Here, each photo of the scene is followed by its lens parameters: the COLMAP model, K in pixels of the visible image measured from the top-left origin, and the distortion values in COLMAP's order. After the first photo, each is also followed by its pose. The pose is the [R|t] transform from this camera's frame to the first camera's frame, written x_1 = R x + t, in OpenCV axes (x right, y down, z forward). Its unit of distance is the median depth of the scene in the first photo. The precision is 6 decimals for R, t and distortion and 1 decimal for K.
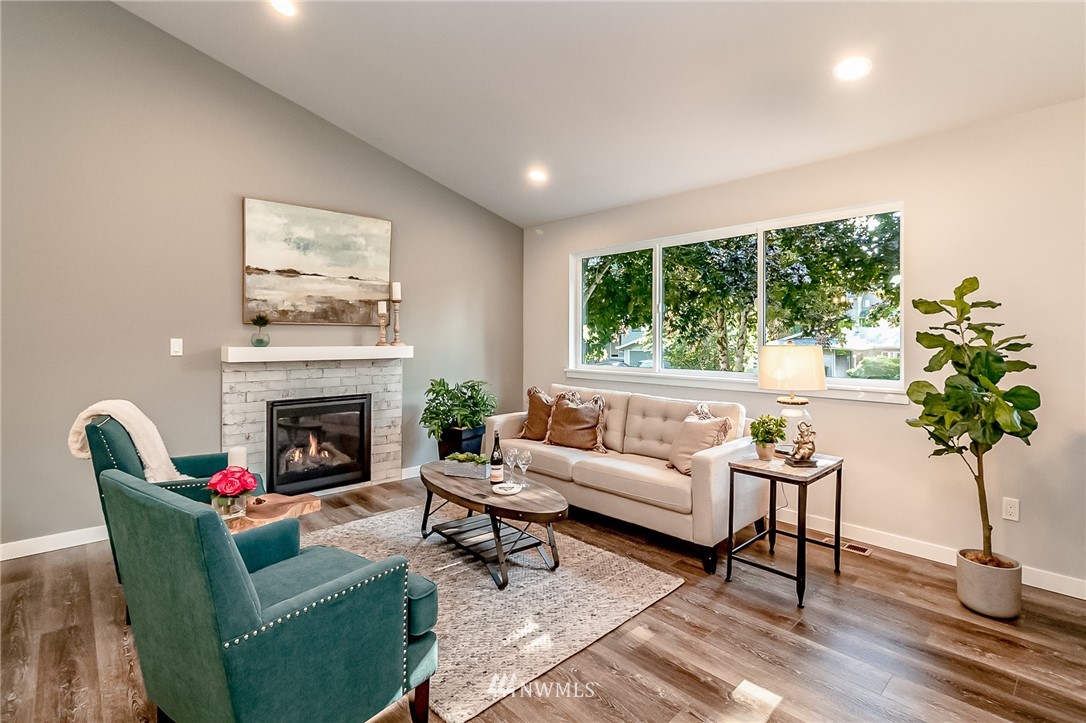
lens RADIAL K [[517.6, 0, 526.2], [0, 517.6, 344.5], [0, 0, 1]] dist [-0.012235, -0.000768]
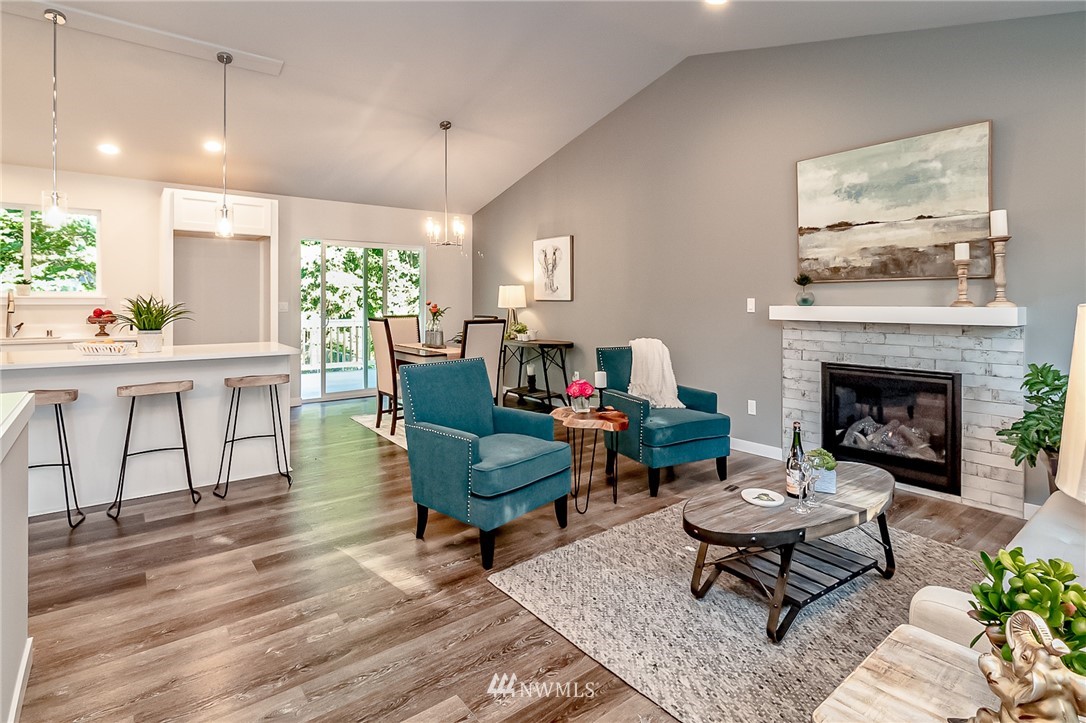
lens RADIAL K [[517.6, 0, 519.5], [0, 517.6, 311.9], [0, 0, 1]] dist [-0.012235, -0.000768]
pose [[-0.099673, 0.013931, -0.994923, 0.495196], [-0.015494, 0.999759, 0.015551, 0.008562], [0.994900, 0.016965, -0.099433, 0.499147]]
